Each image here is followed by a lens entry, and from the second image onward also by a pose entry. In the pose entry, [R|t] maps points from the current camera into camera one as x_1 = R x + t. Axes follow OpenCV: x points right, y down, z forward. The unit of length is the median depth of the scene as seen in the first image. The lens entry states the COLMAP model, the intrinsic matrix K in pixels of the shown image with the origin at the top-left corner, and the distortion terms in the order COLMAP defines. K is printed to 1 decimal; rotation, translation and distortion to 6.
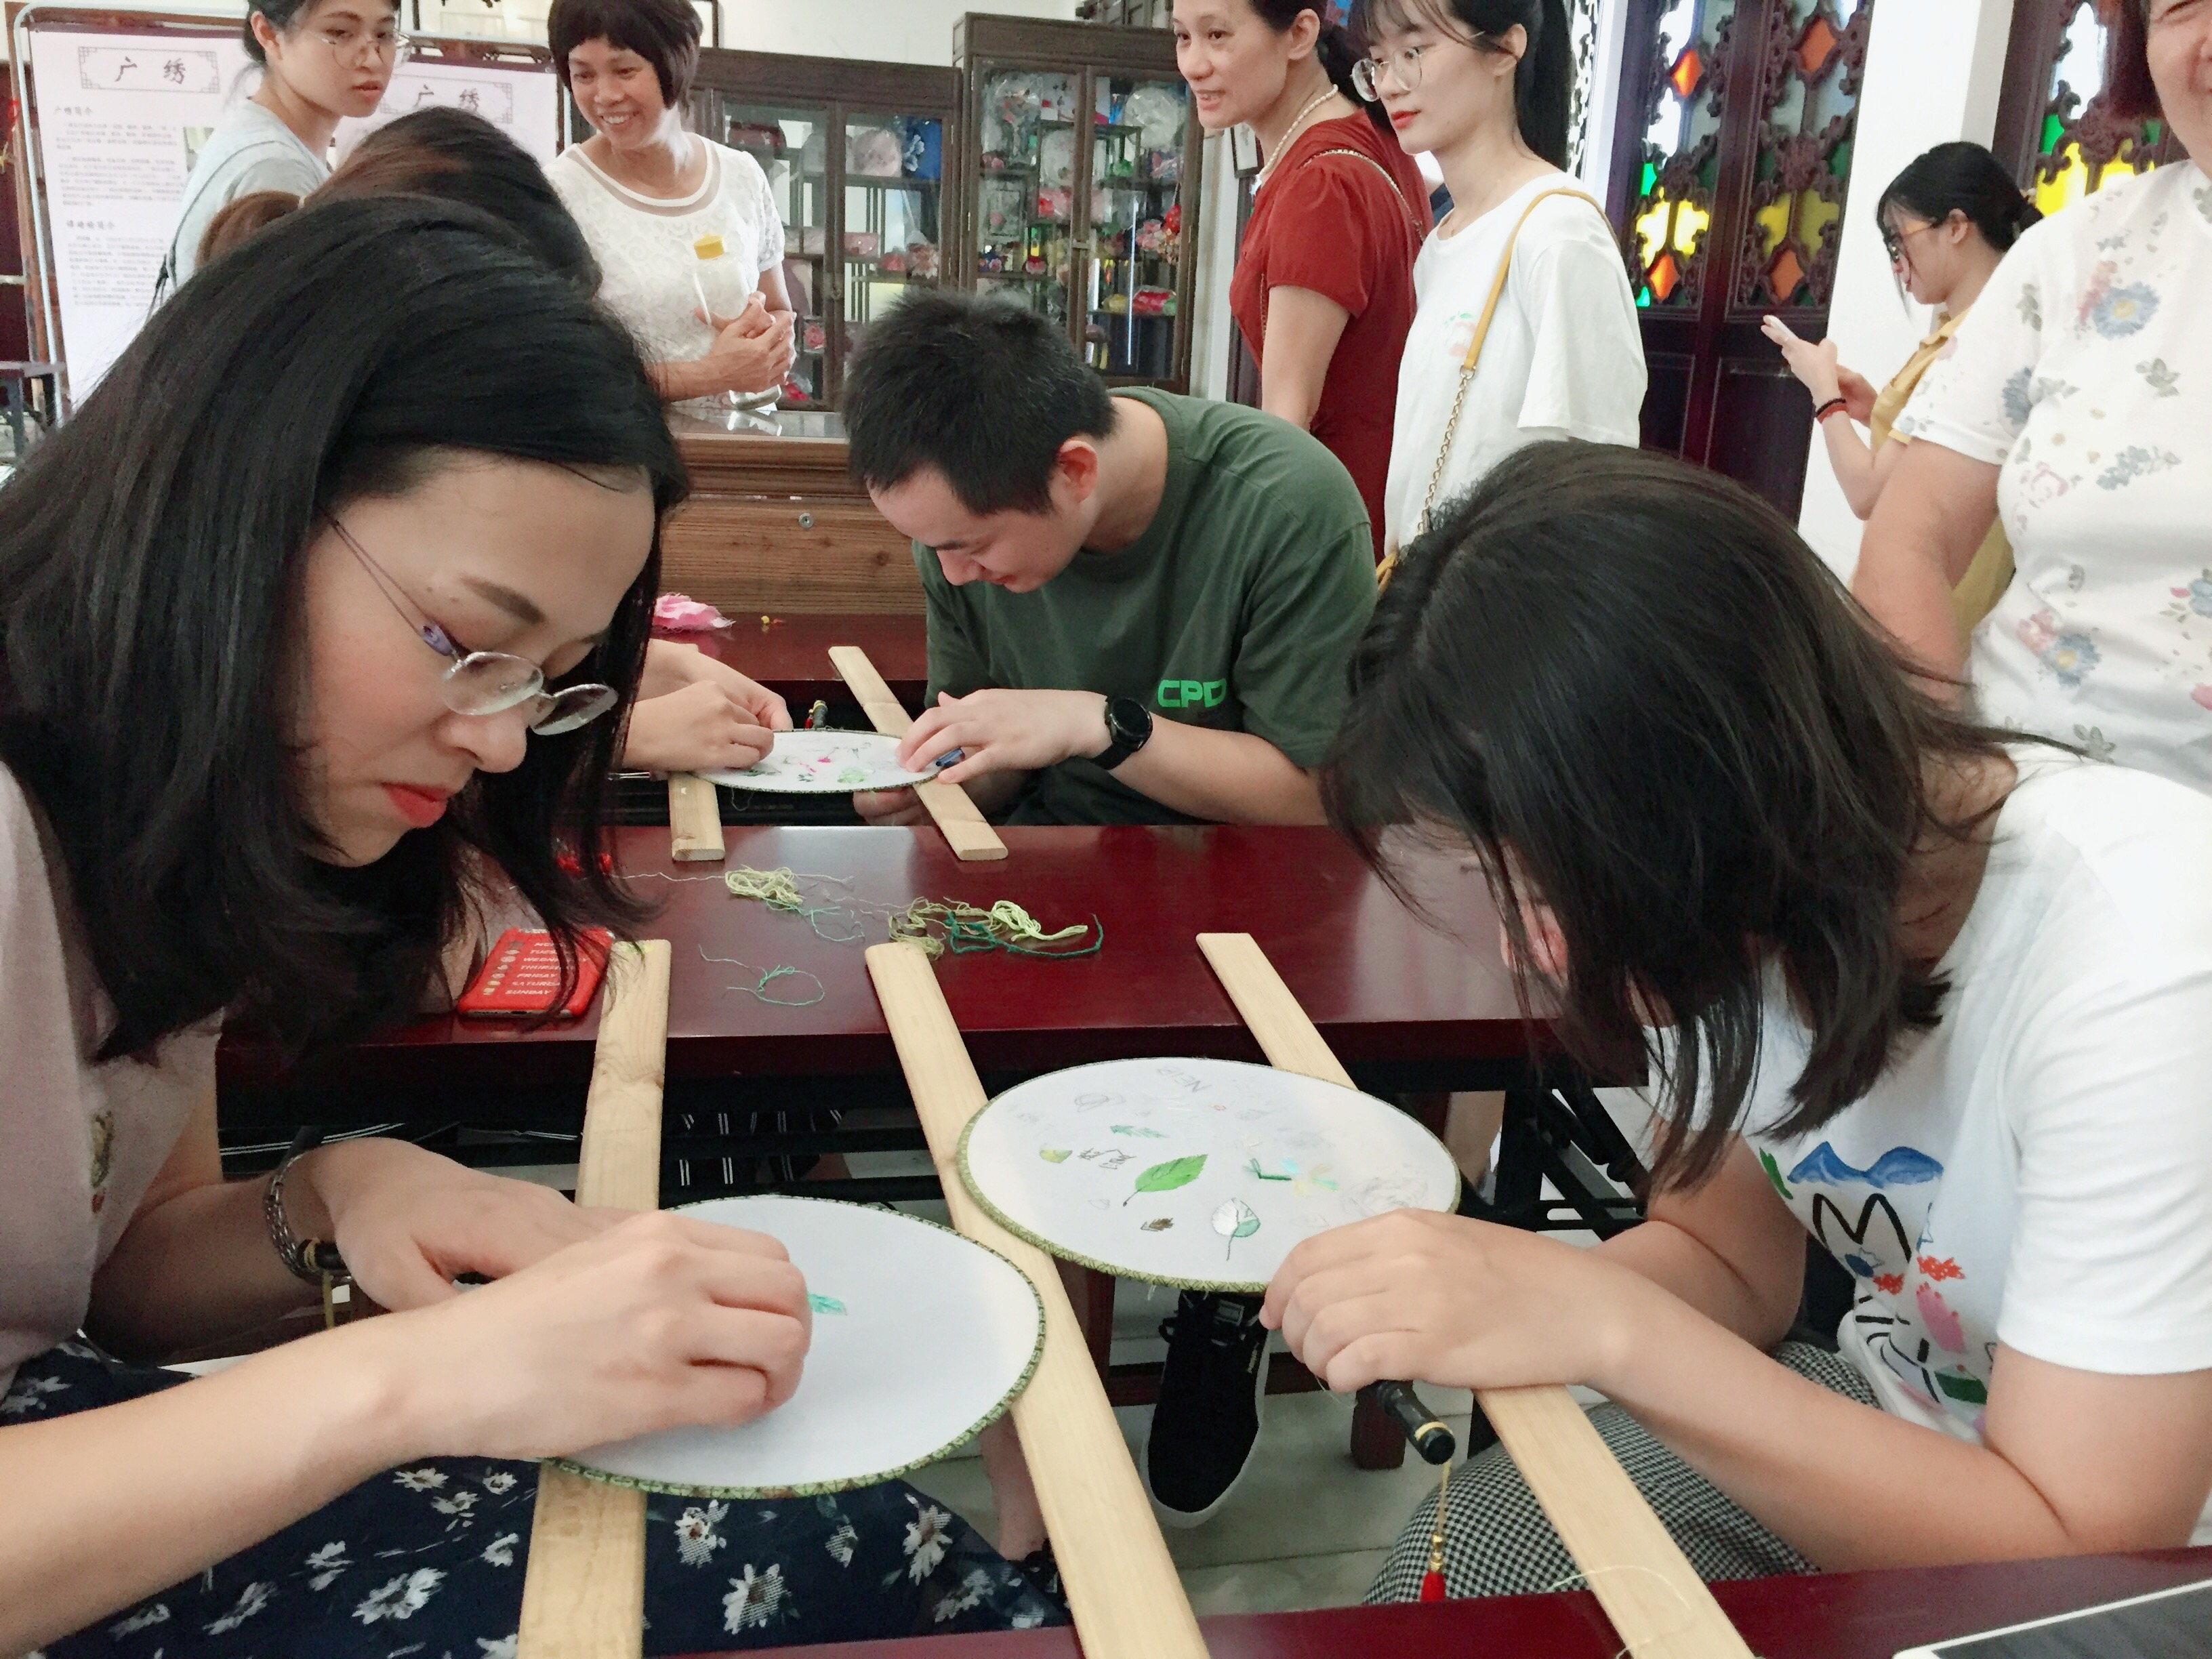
lens RADIAL K [[1911.1, 0, 1085.5], [0, 1911.1, 829.5], [0, 0, 1]] dist [0.087958, -0.116529]
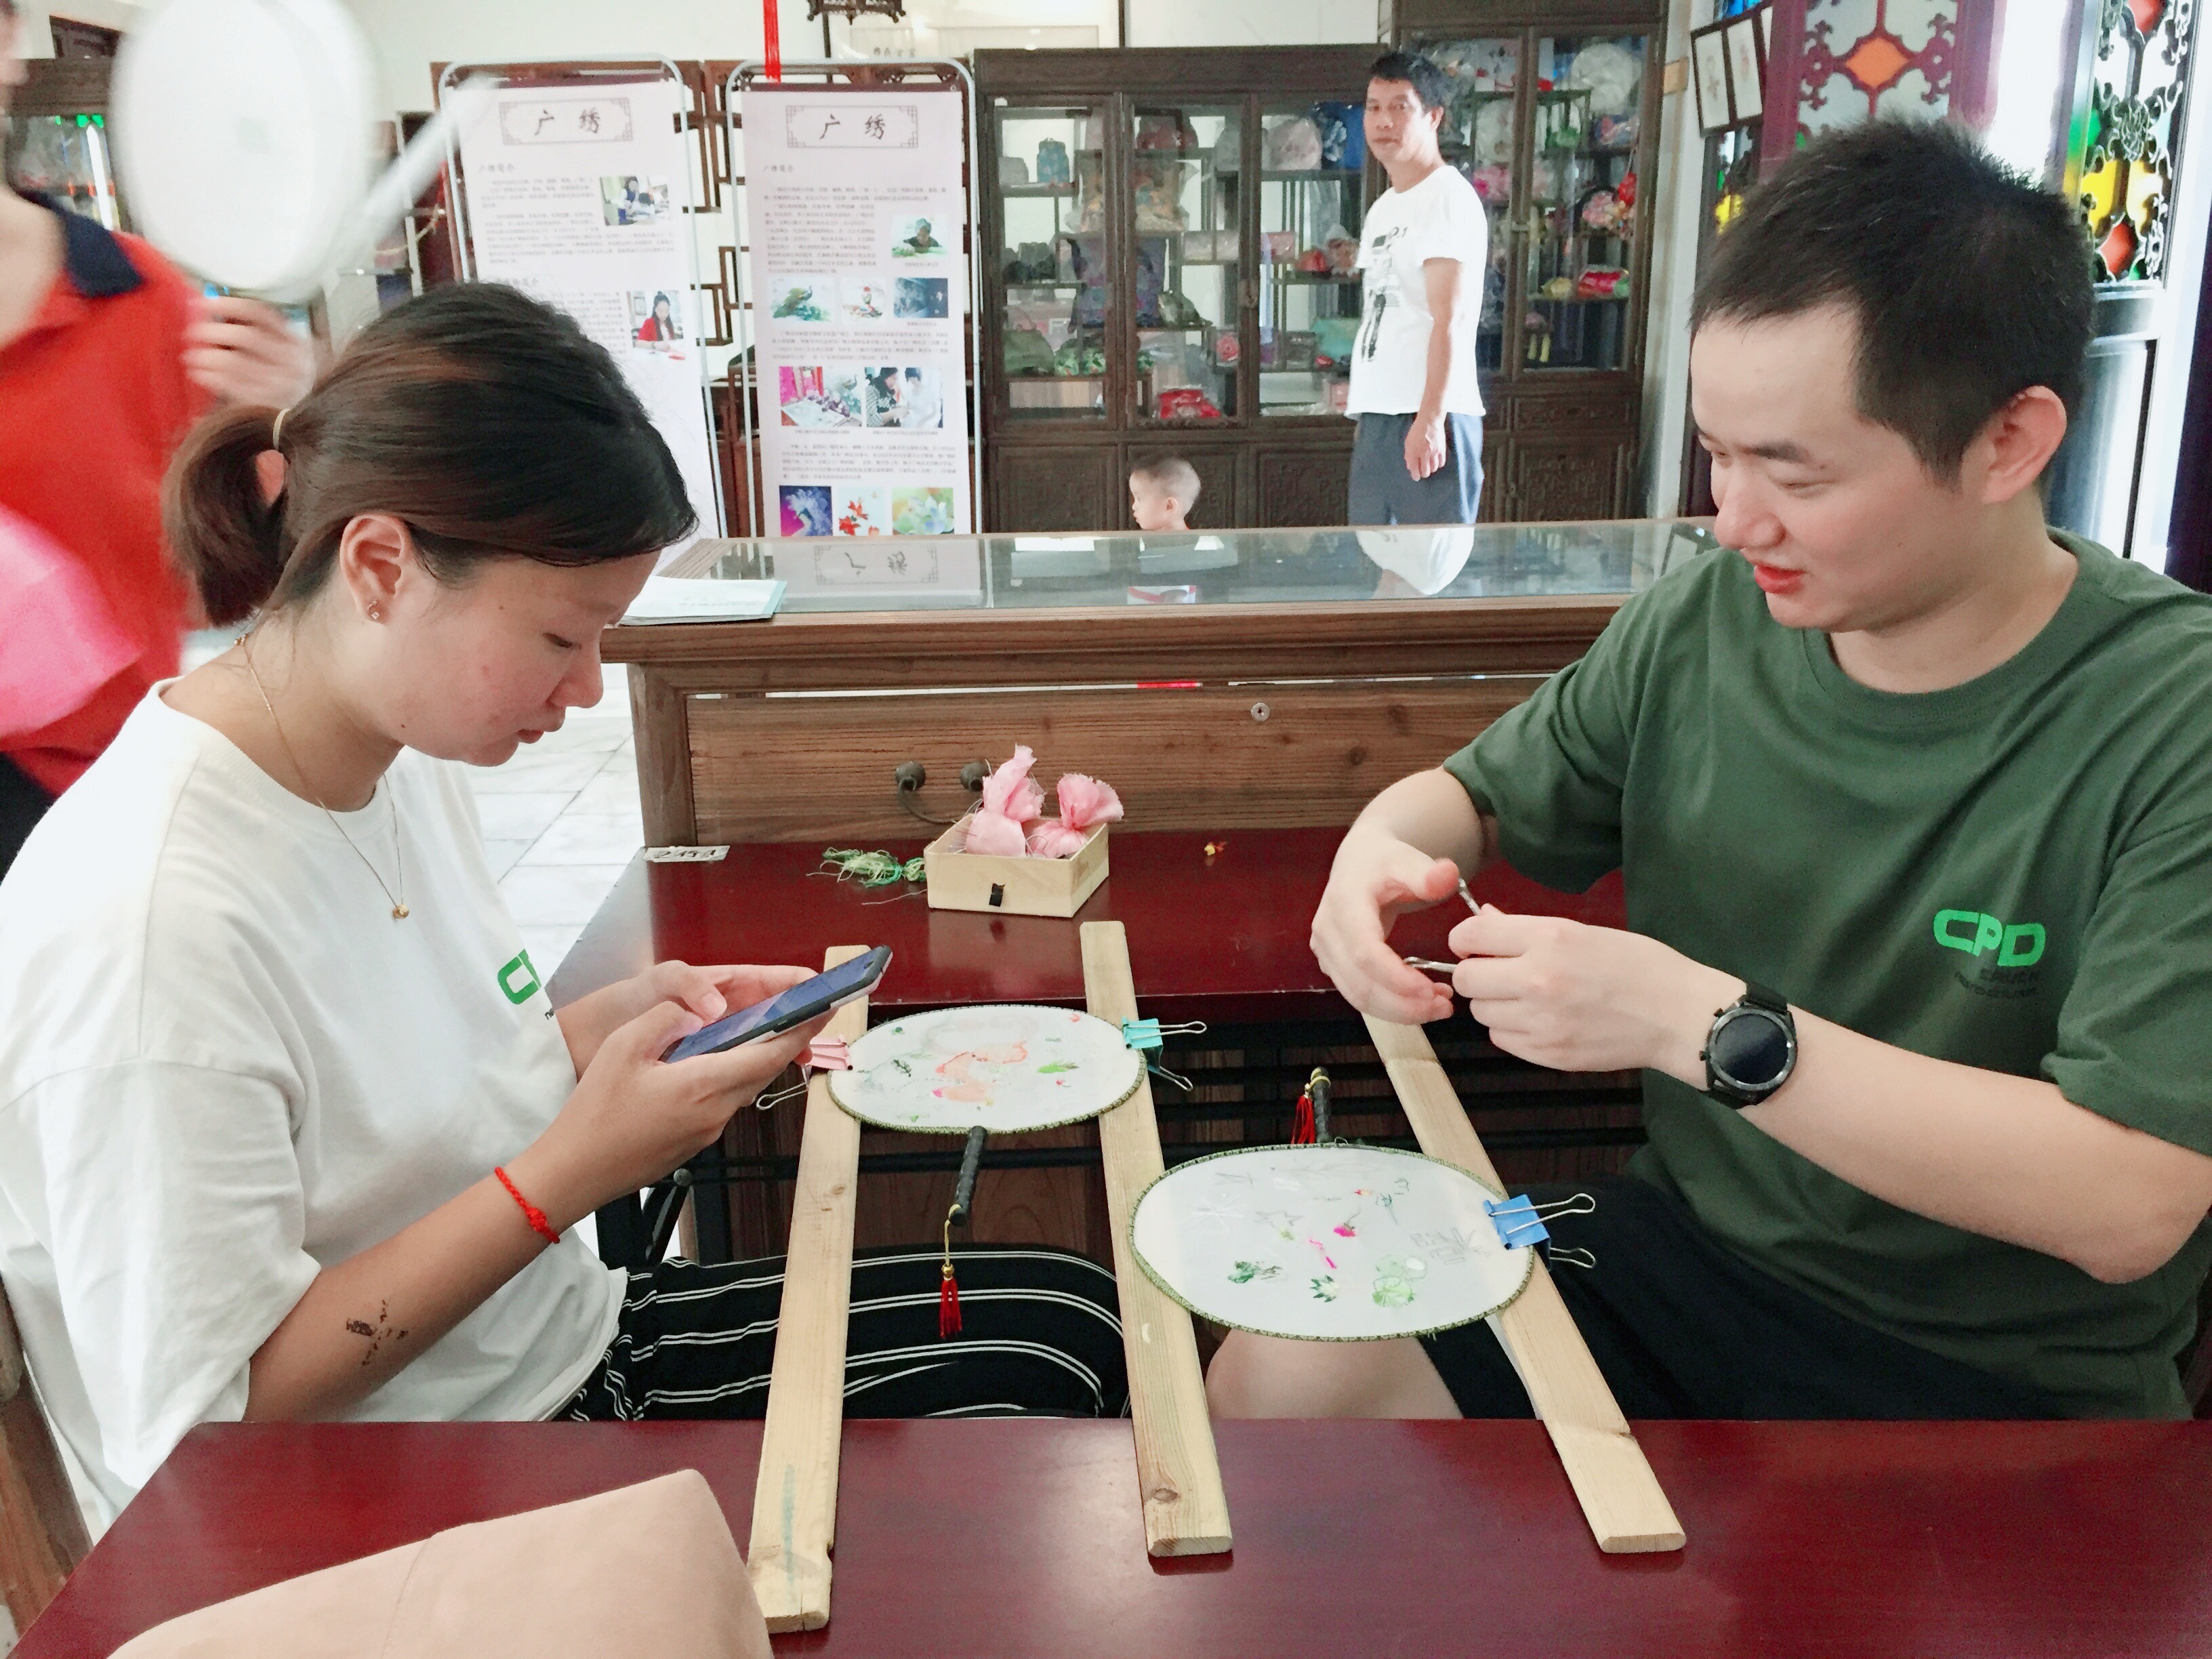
lens RADIAL K [[1911.1, 0, 1101.2], [0, 1911.1, 843.0], [0, 0, 1]] dist [0.087958, -0.116529]
pose [[0.979980, -0.004577, -0.199042, -0.016339], [0.009418, 0.999682, 0.023380, -0.038332], [0.198872, -0.024787, 0.979712, 0.066992]]
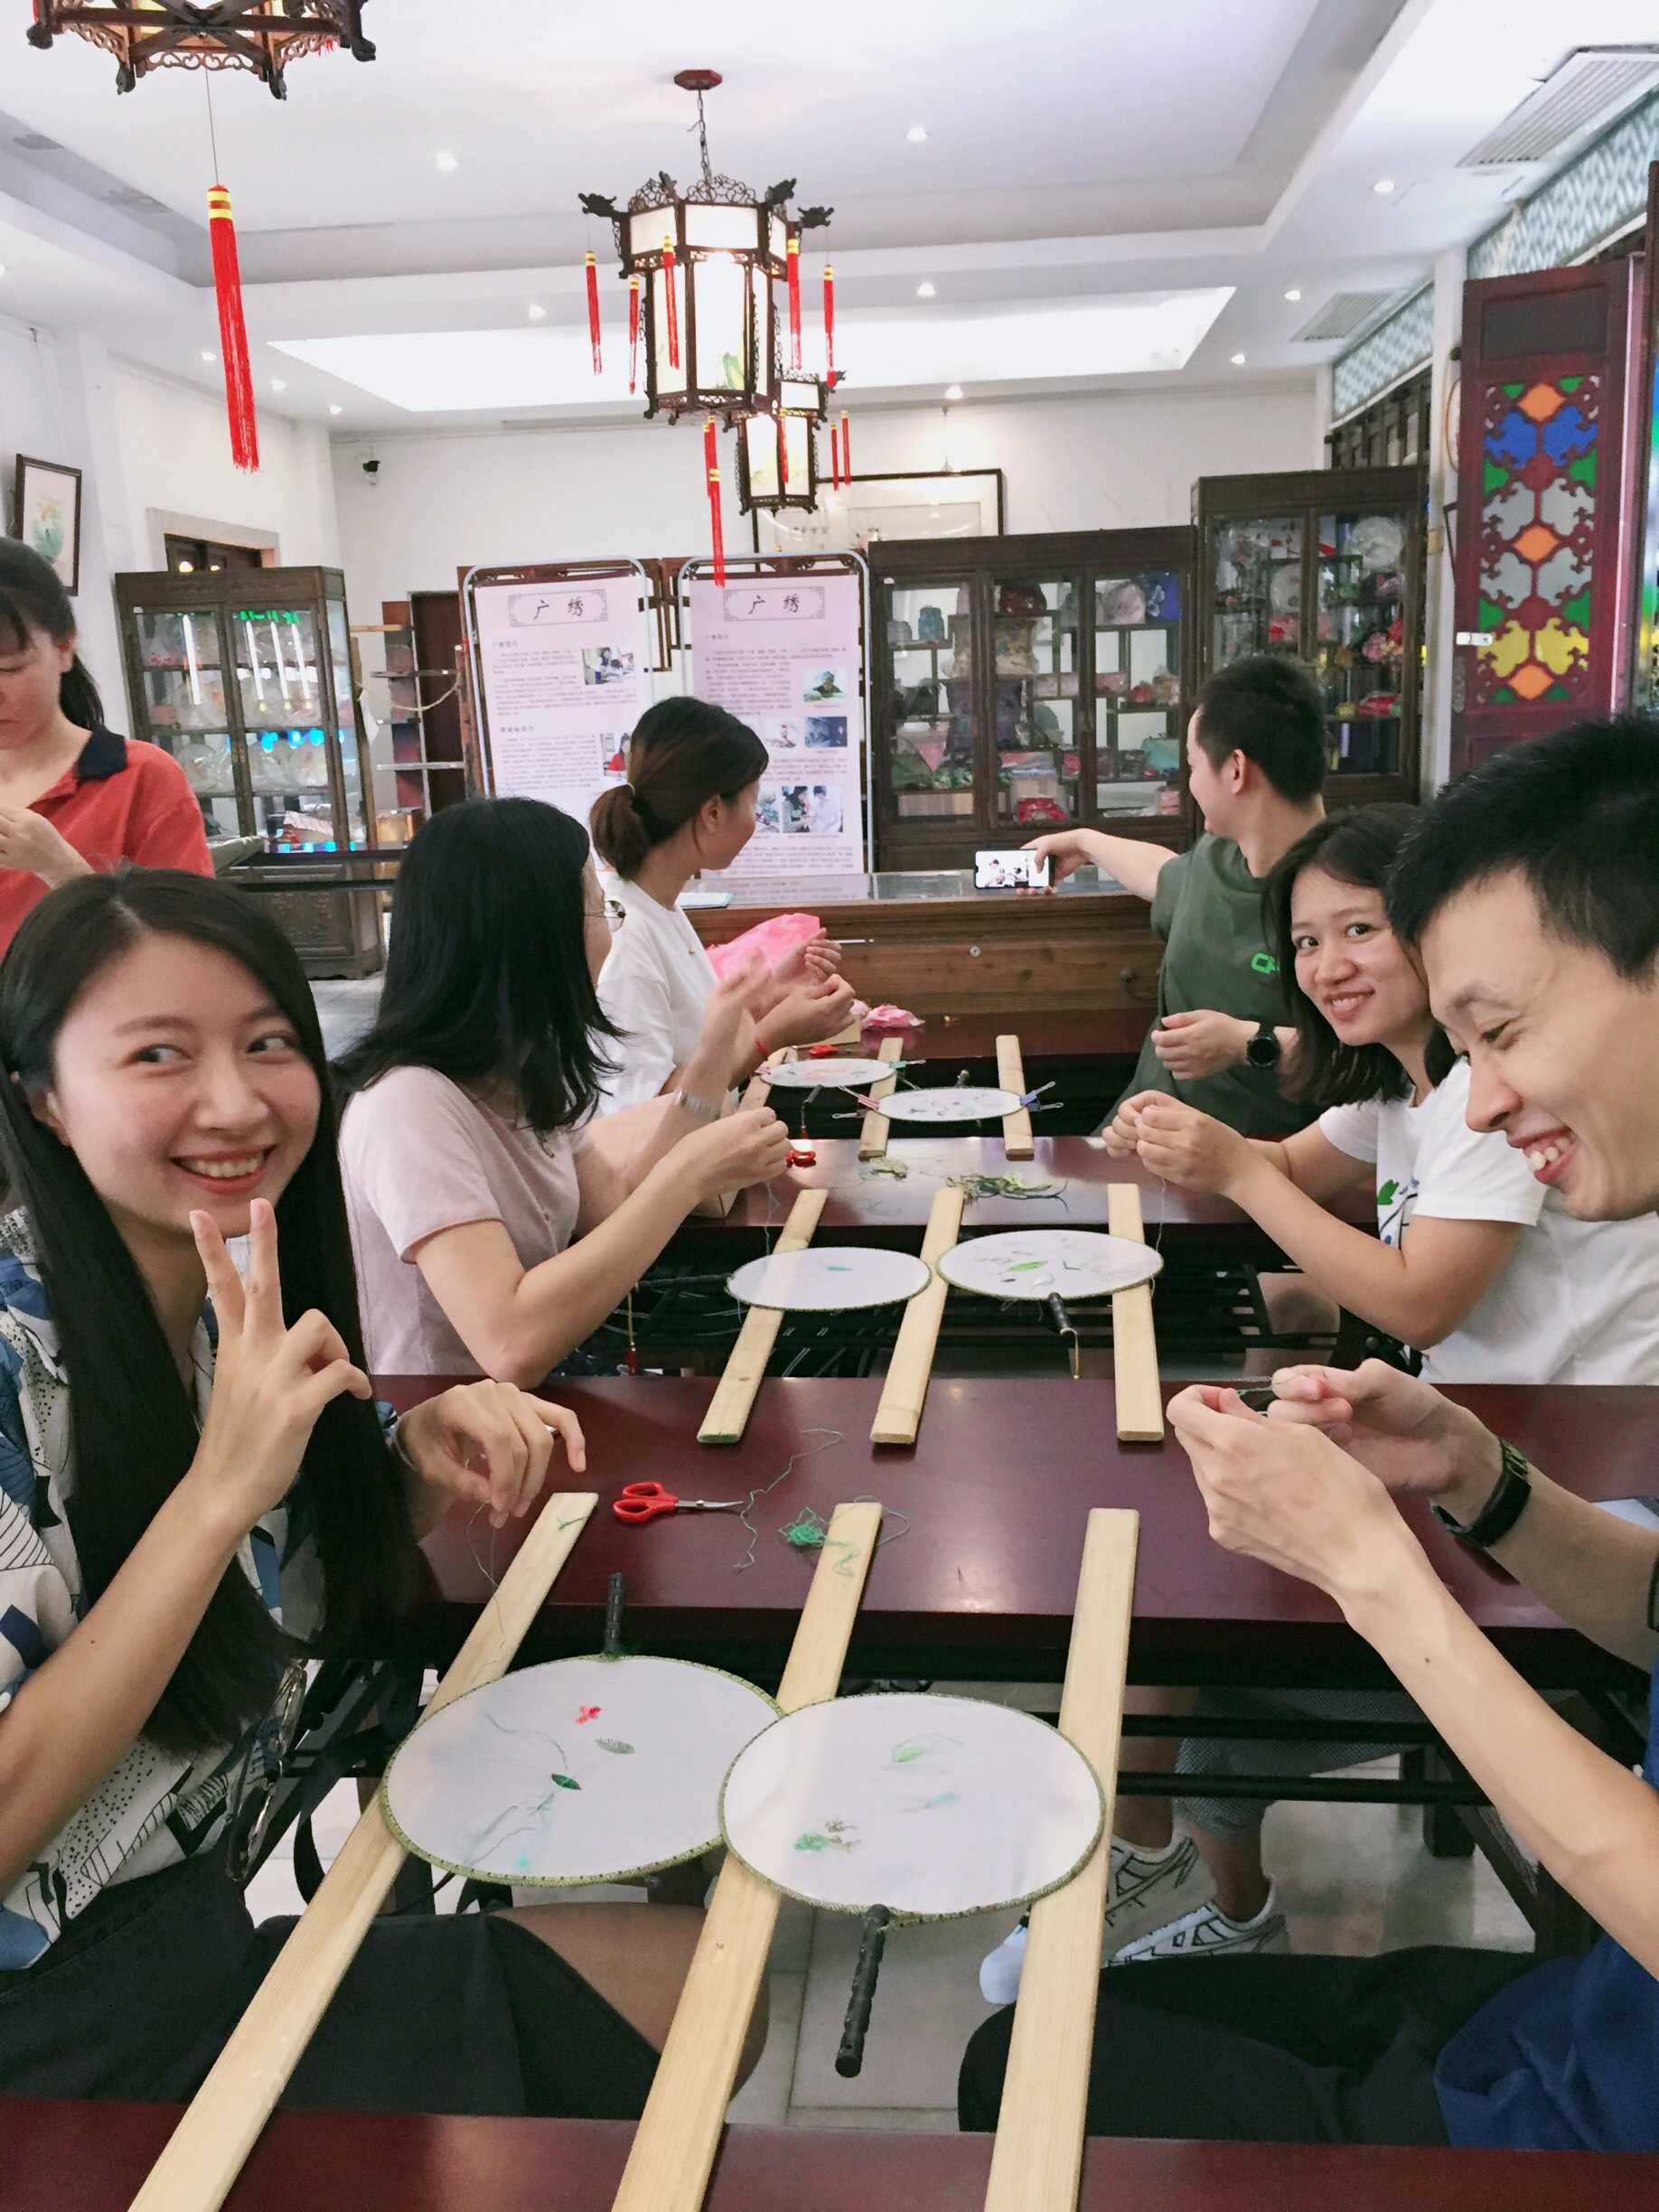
lens RADIAL K [[1911.1, 0, 805.7], [0, 1911.1, 1109.1], [0, 0, 1]] dist [0.087958, -0.116529]
pose [[0.951957, -0.022347, -0.305416, 0.056119], [0.006238, 0.998542, -0.053619, 0.013032], [0.306169, 0.049138, 0.950708, -0.142394]]
